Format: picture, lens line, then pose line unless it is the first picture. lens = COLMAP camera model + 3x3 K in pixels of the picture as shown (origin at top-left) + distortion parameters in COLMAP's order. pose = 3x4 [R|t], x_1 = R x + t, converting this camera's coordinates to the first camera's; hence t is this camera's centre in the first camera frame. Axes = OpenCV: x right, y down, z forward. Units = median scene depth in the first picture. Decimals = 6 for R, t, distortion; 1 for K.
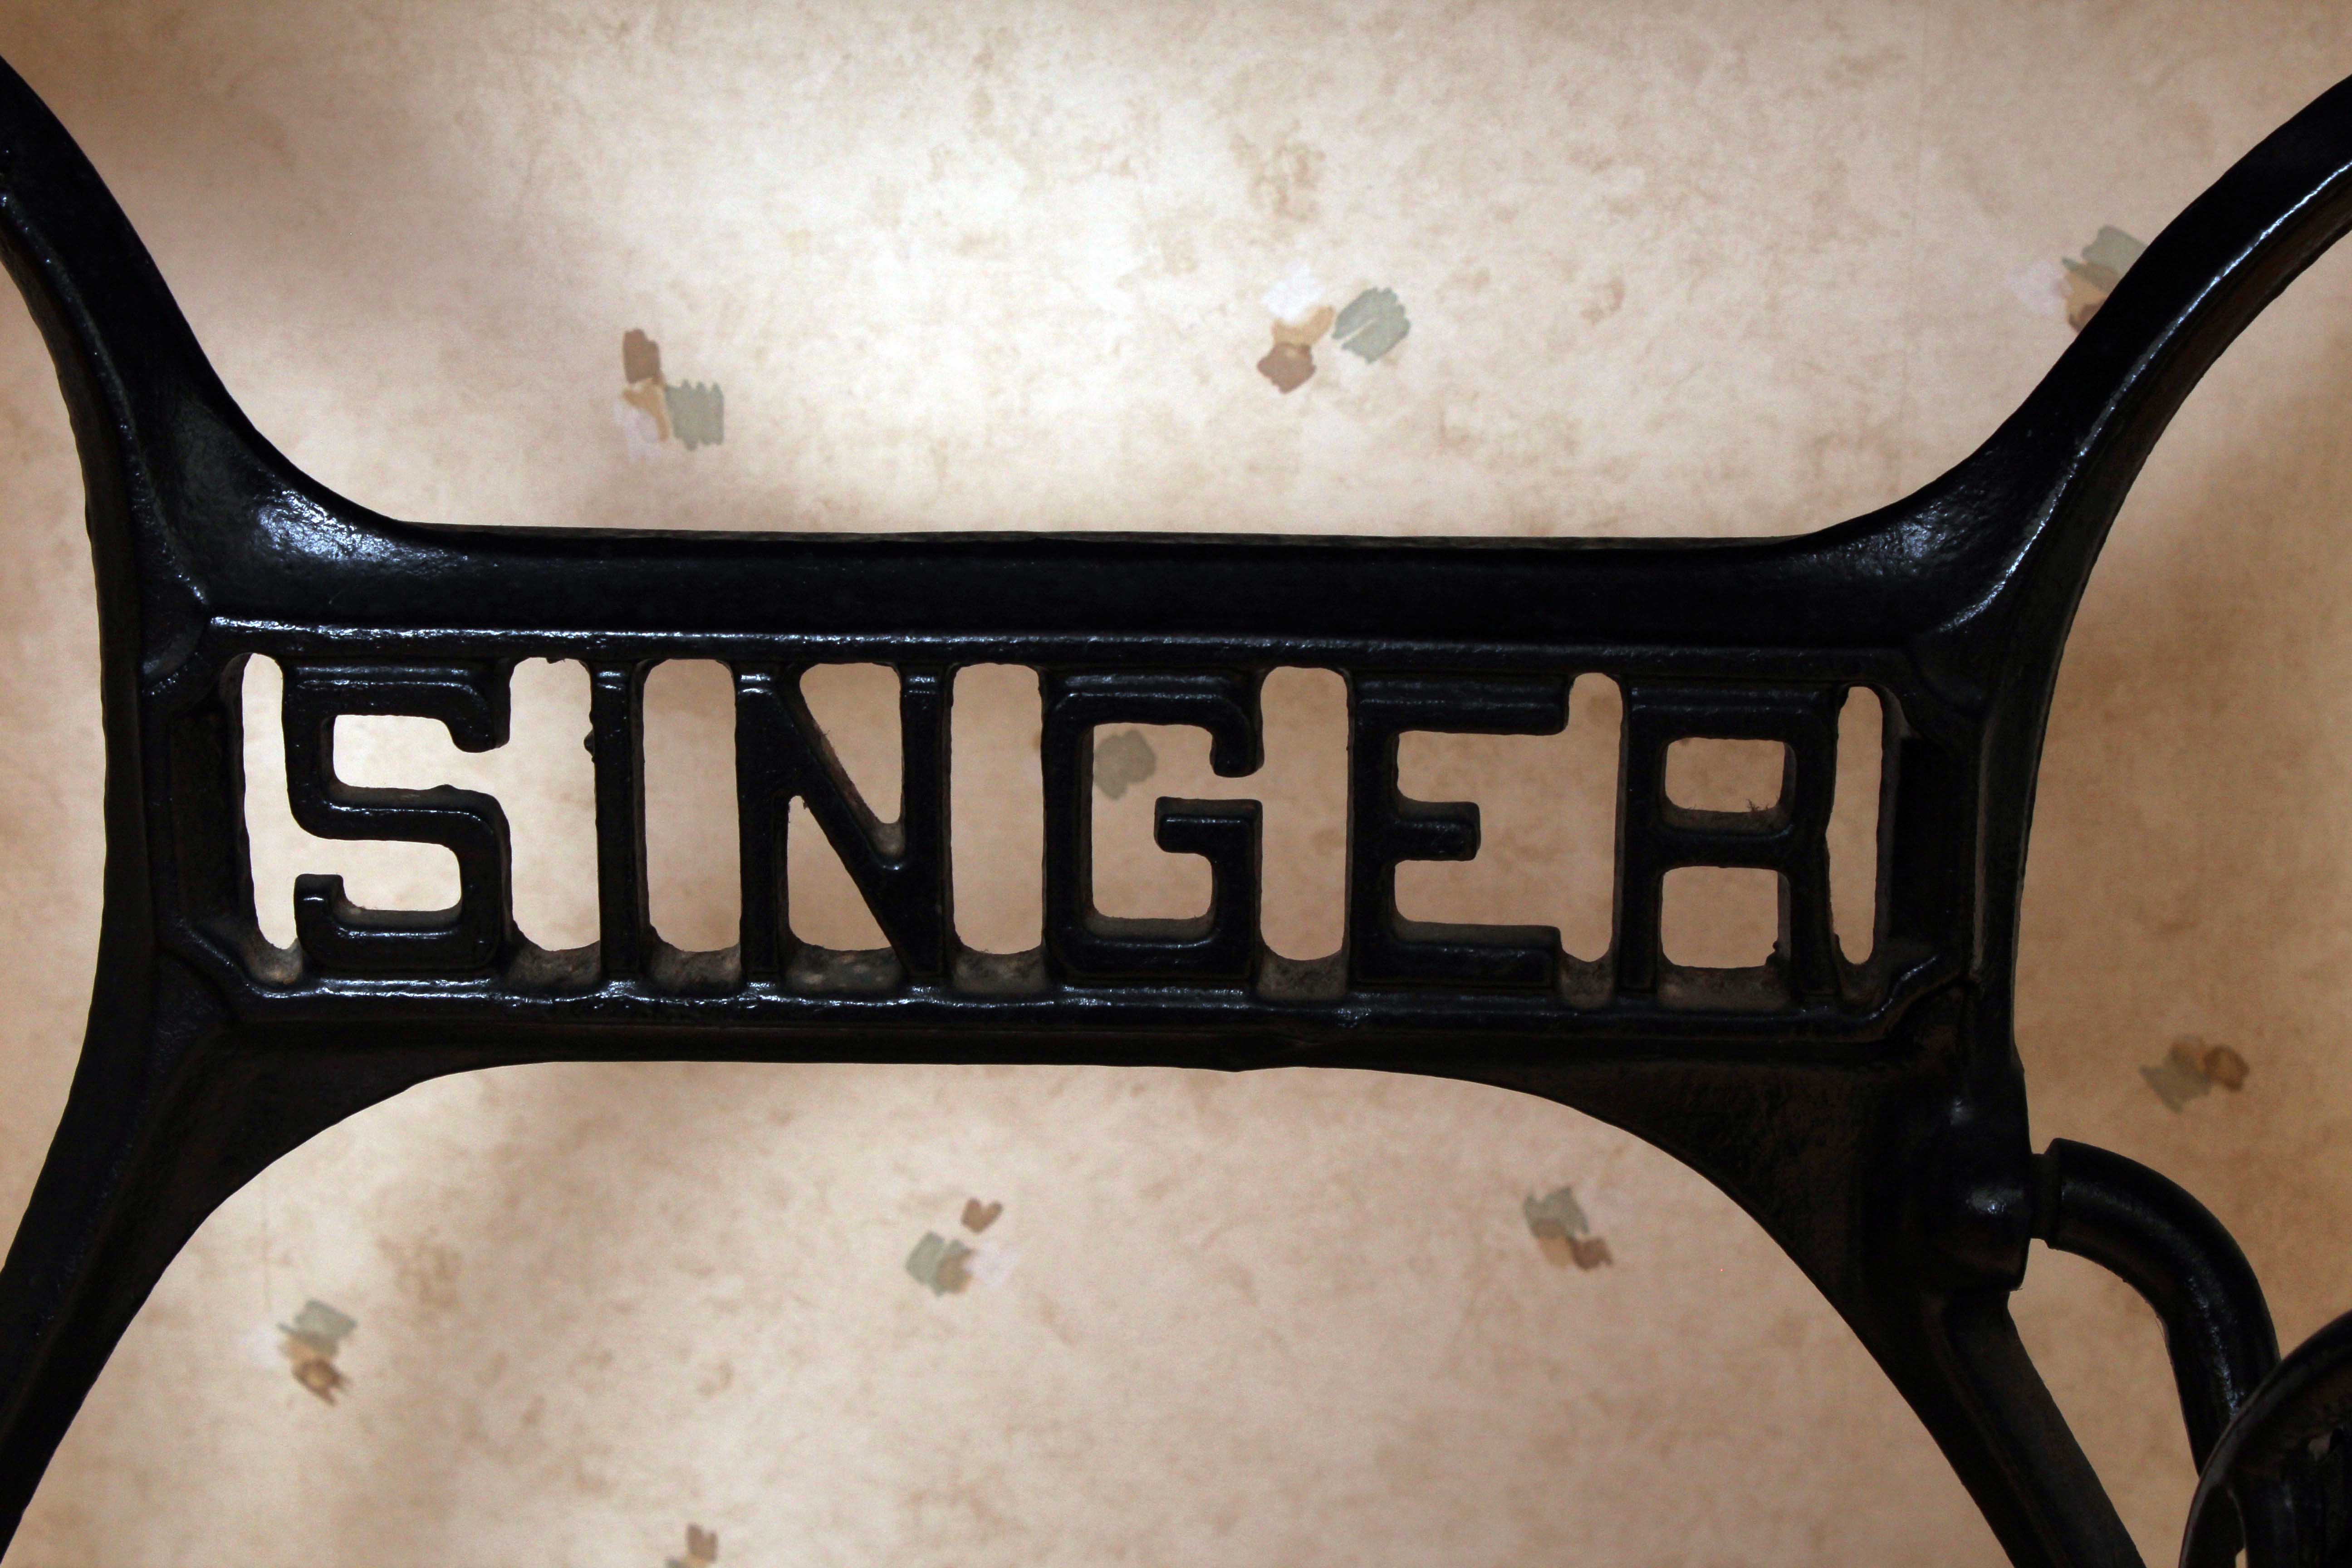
lens RADIAL K [[4839.1, 0, 1221.2], [0, 4839.1, 765.7], [0, 0, 1]] dist [0.077942, 0.000000]
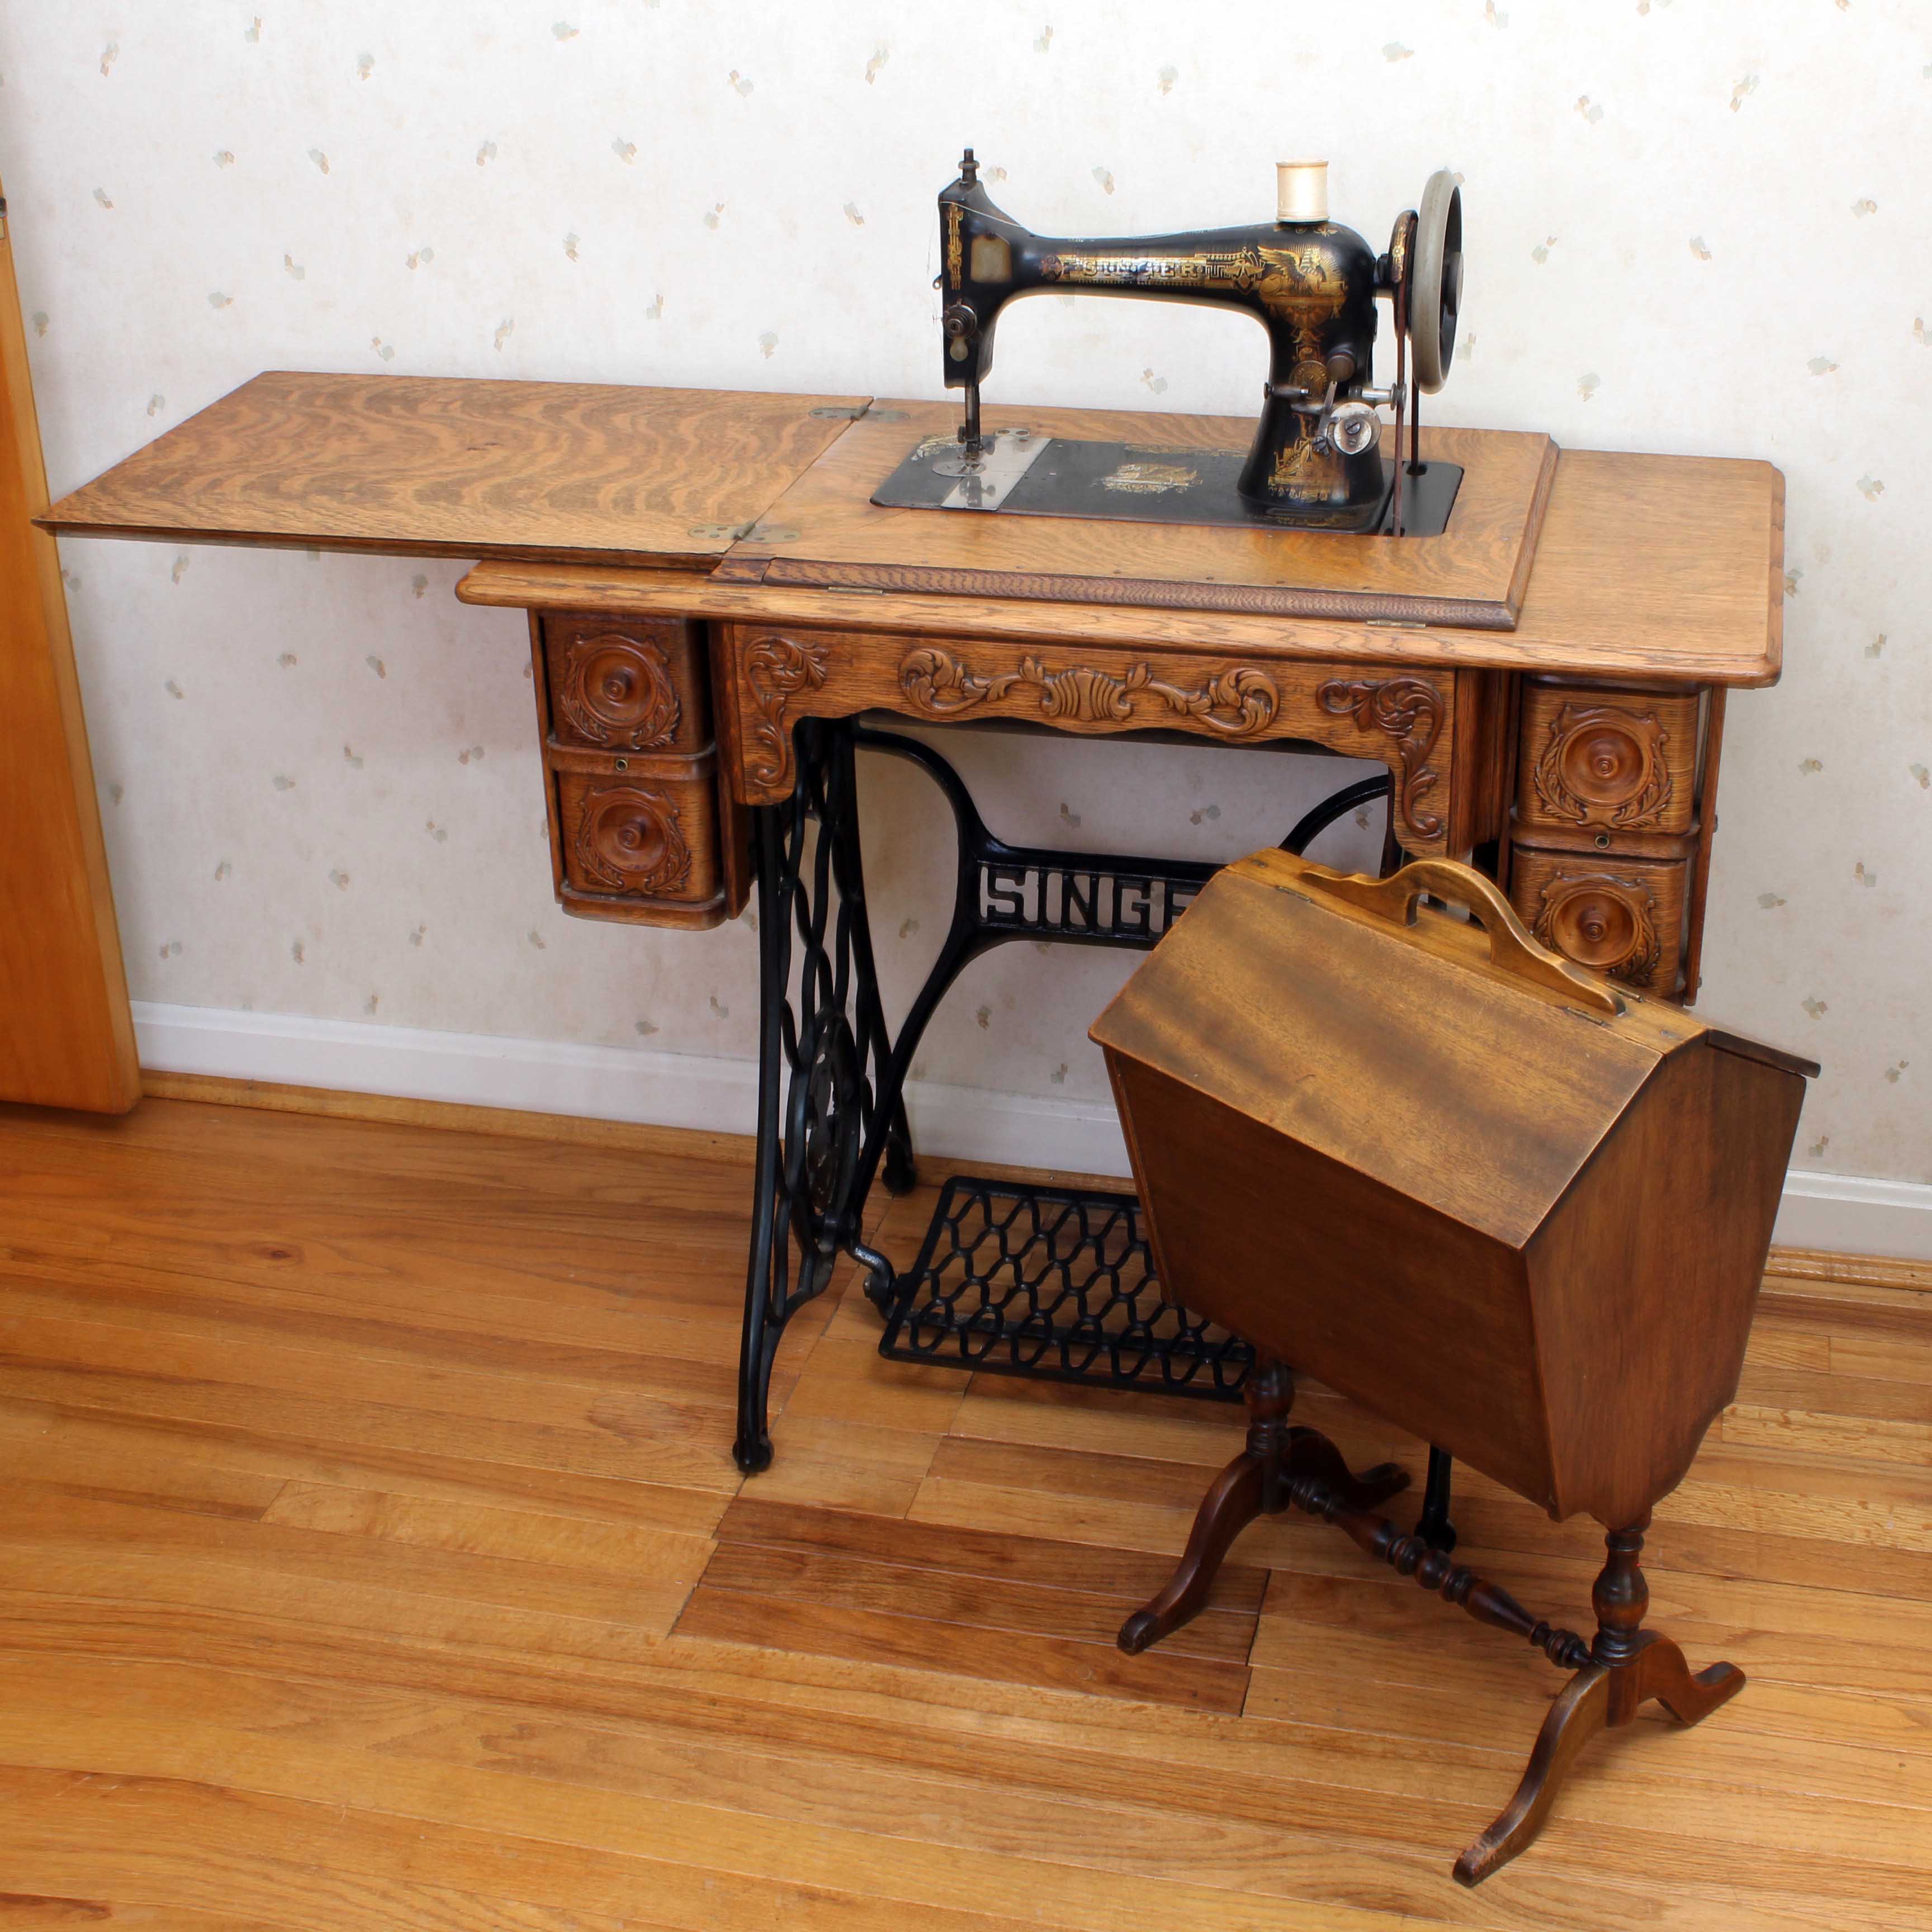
lens RADIAL K [[3068.3, 0, 1045.6], [0, 3068.3, 887.1], [0, 0, 1]] dist [-0.107581, 0.000000]
pose [[0.983709, 0.070591, -0.165331, 0.493634], [-0.072775, 0.997322, -0.007186, 0.023350], [0.164381, 0.019100, 0.986212, -2.666737]]
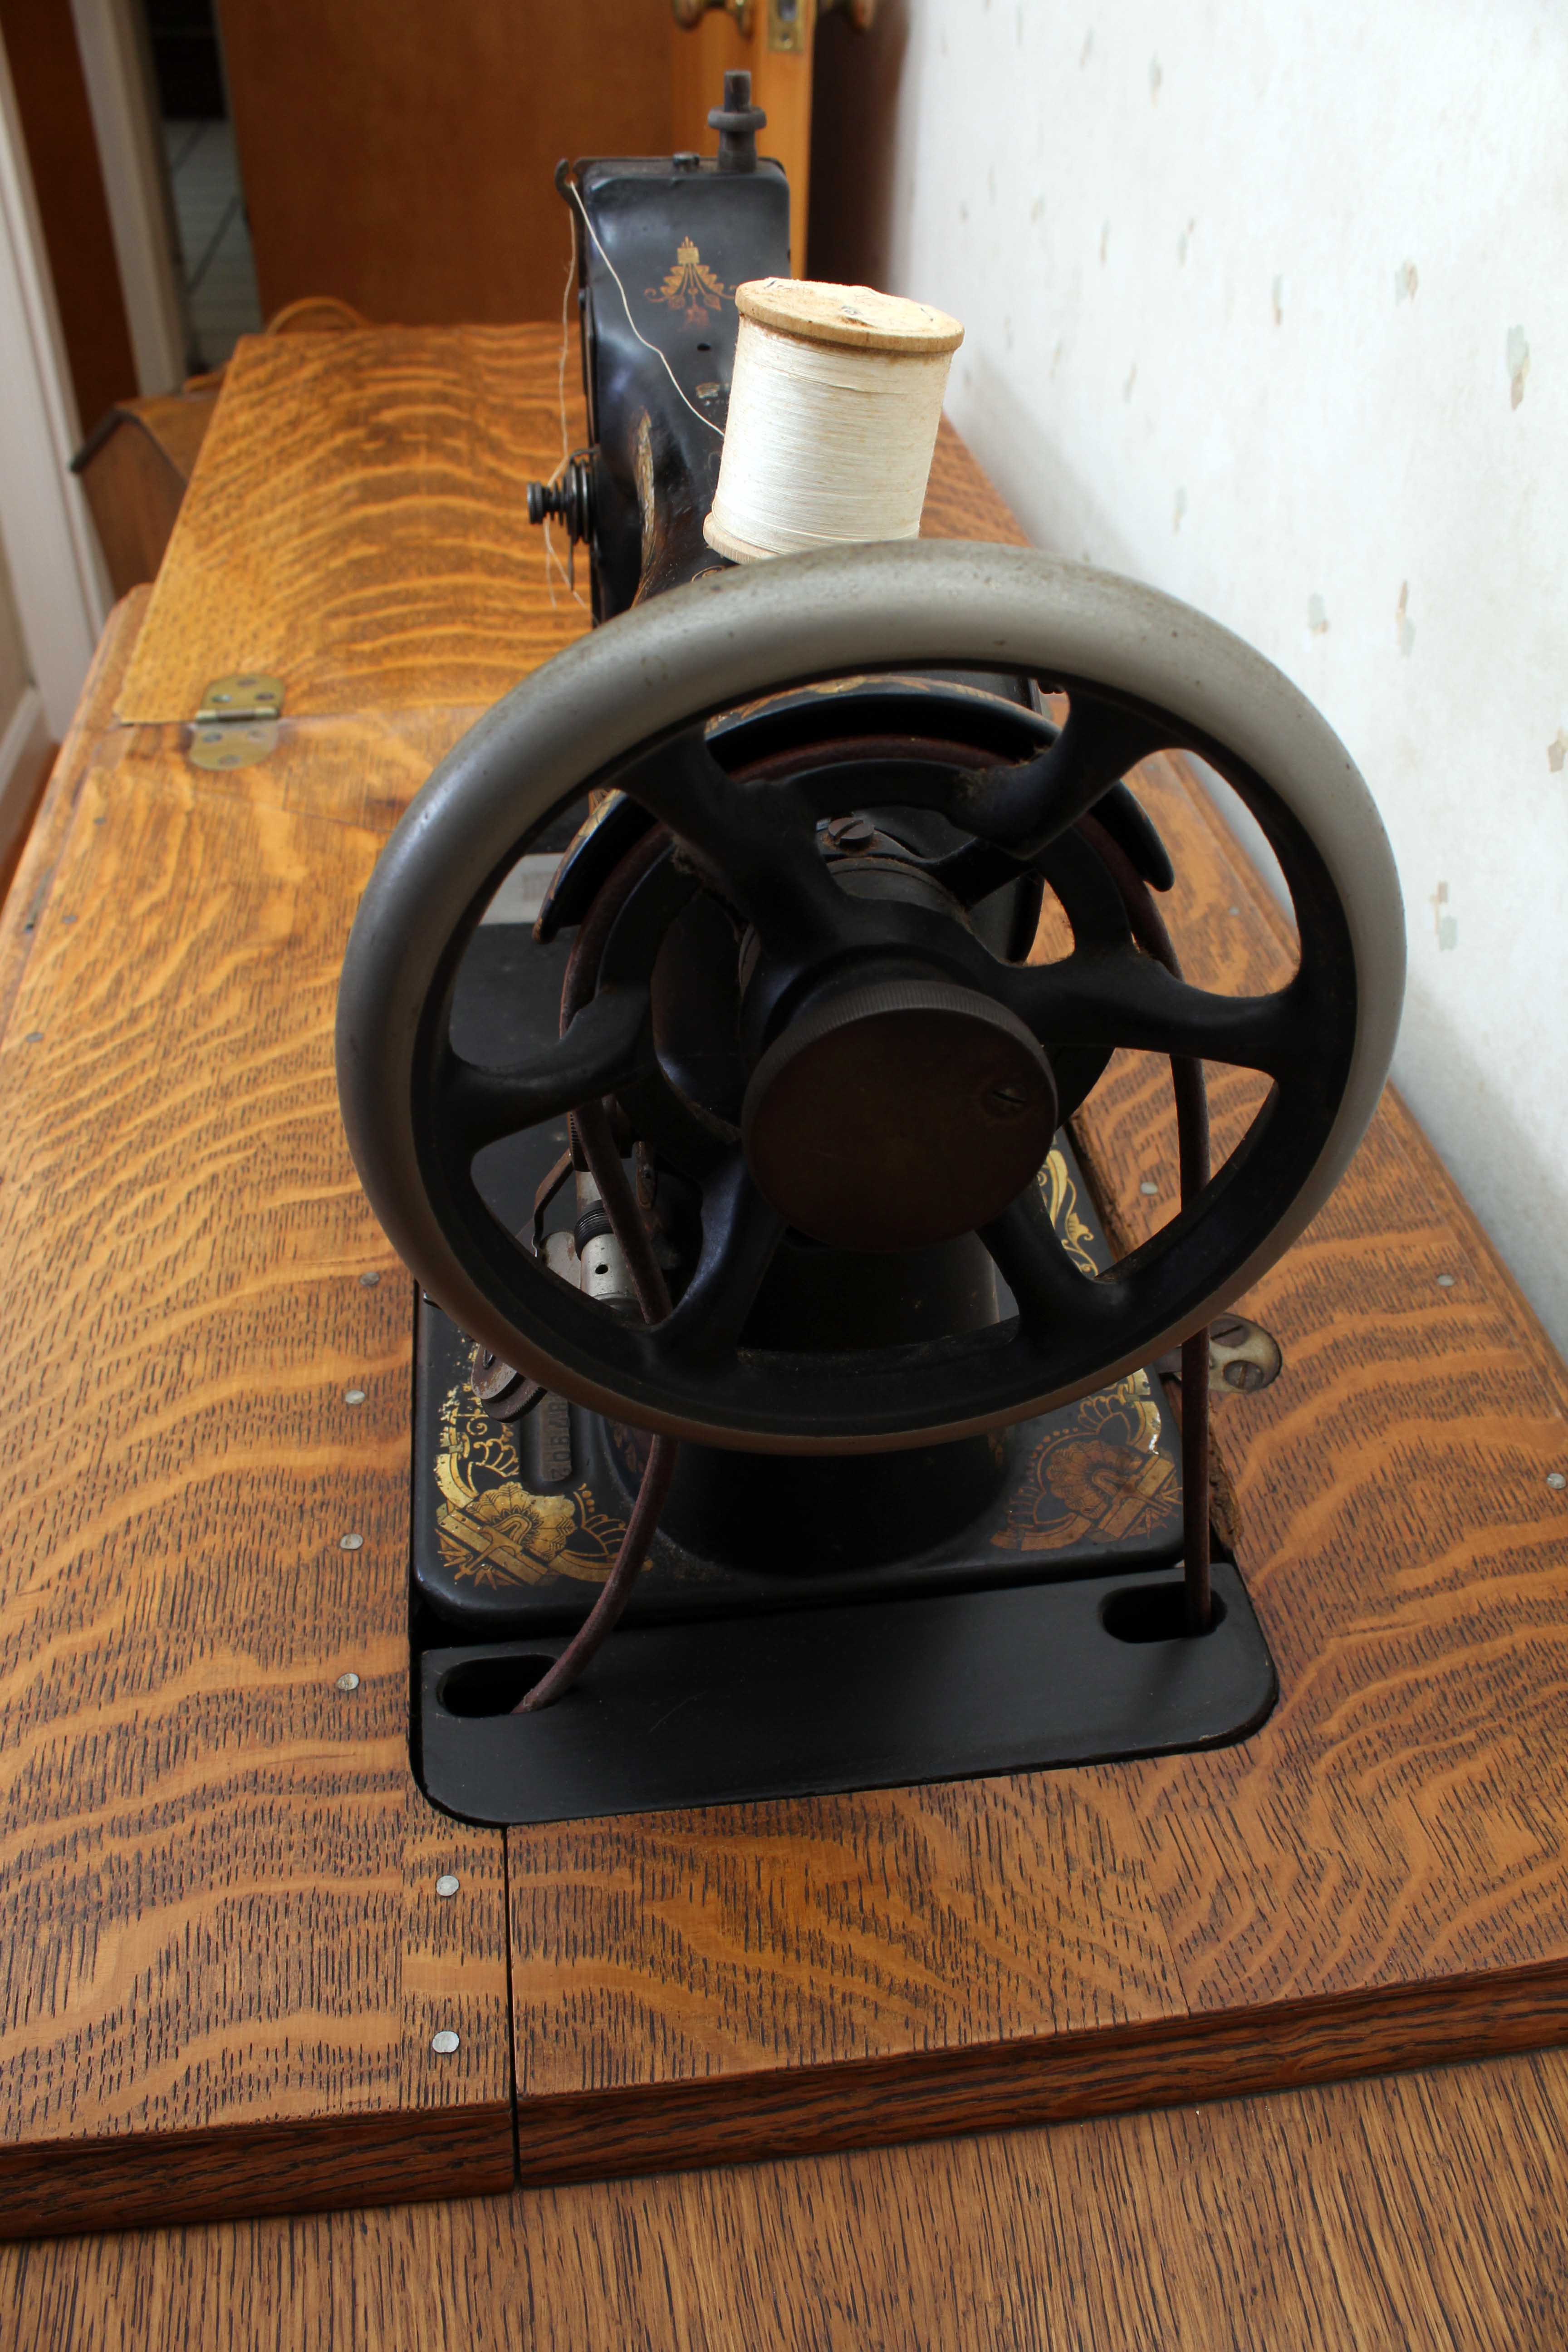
lens RADIAL K [[1953.6, 0, 746.1], [0, 1953.6, 1161.4], [0, 0, 1]] dist [-0.168874, 0.138224]
pose [[0.155840, 0.625528, -0.764479, 0.662841], [-0.434030, 0.738583, 0.515861, -0.874554], [0.887317, 0.251415, 0.386599, 0.430481]]
